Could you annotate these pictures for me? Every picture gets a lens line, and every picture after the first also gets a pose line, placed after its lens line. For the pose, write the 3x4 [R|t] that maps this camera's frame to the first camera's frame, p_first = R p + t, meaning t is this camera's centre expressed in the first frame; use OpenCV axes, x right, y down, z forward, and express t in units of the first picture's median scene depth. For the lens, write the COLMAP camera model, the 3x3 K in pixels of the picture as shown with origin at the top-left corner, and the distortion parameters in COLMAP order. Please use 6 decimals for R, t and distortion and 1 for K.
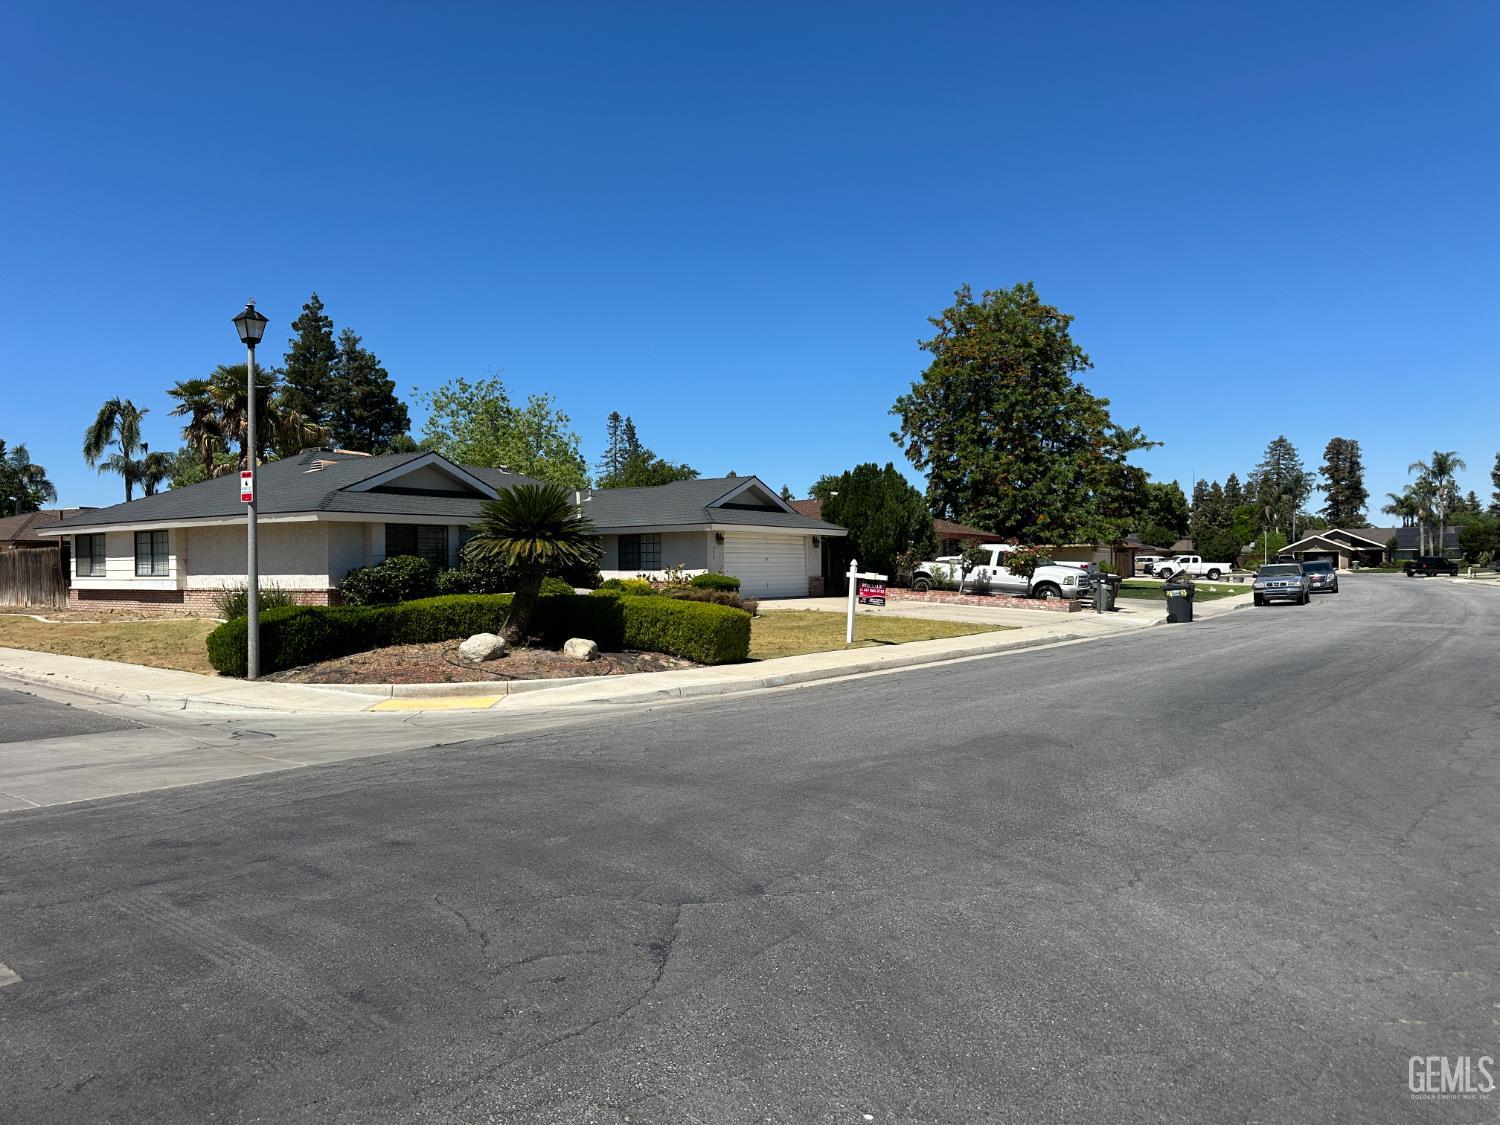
lens RADIAL K [[1096.4, 0, 745.9], [0, 1096.4, 574.0], [0, 0, 1]] dist [0.125995, -0.006396]
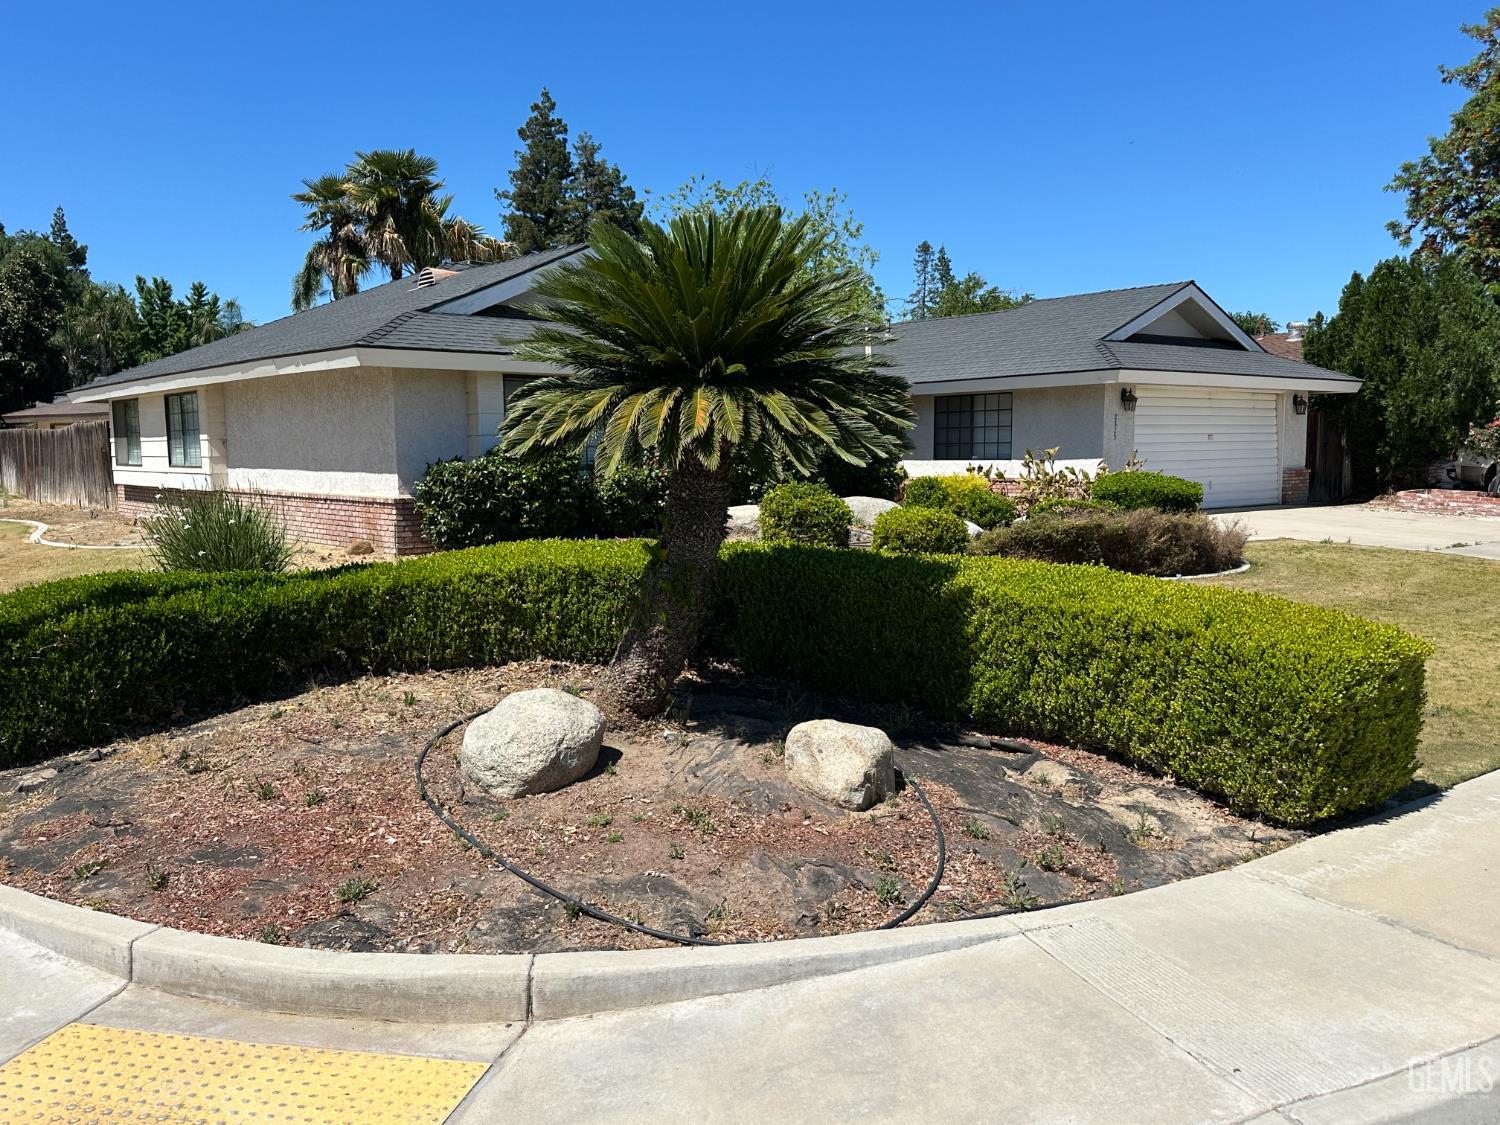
lens RADIAL K [[1252.2, 0, 735.7], [0, 1252.2, 598.5], [0, 0, 1]] dist [0.078693, -0.053280]
pose [[0.965997, 0.032313, -0.256528, -0.045202], [-0.002088, 0.993102, 0.117231, -0.007391], [0.258546, -0.112709, 0.959401, 0.332929]]
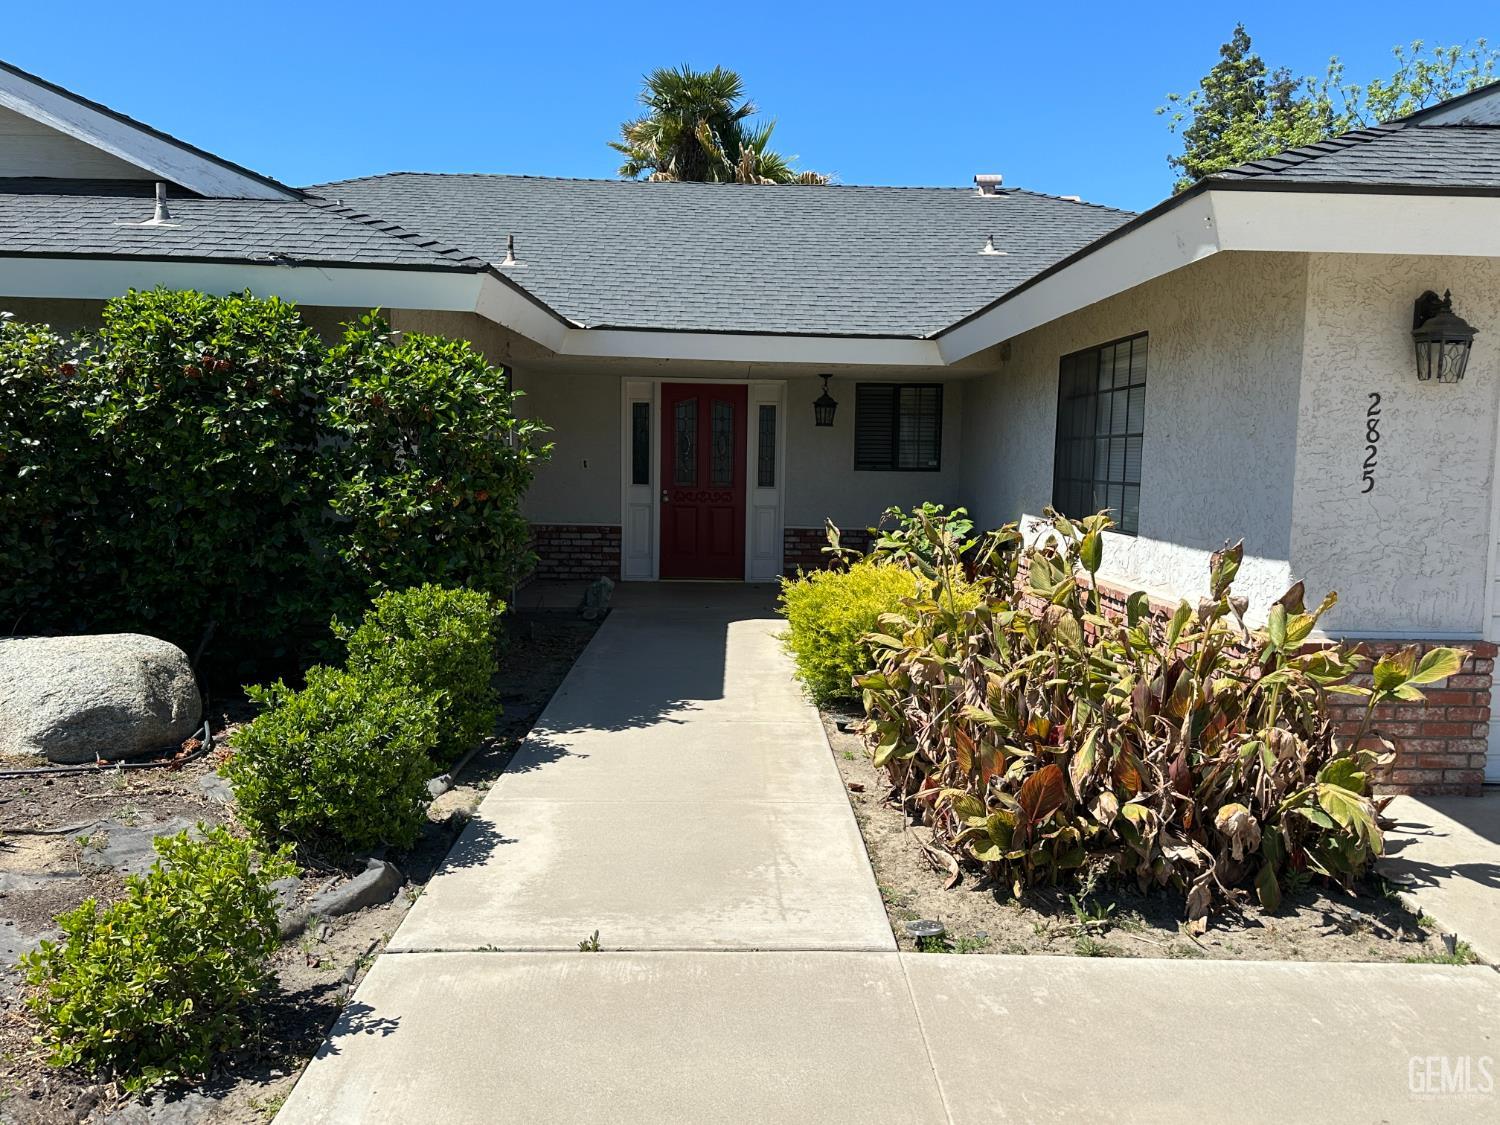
lens RADIAL K [[1190.4, 0, 759.7], [0, 1190.4, 566.3], [0, 0, 1]] dist [0.005355, -0.002079]
pose [[0.591277, 0.095349, -0.800812, 0.043180], [-0.026448, 0.994745, 0.098912, -0.015576], [0.806035, -0.037304, 0.590692, 0.805482]]
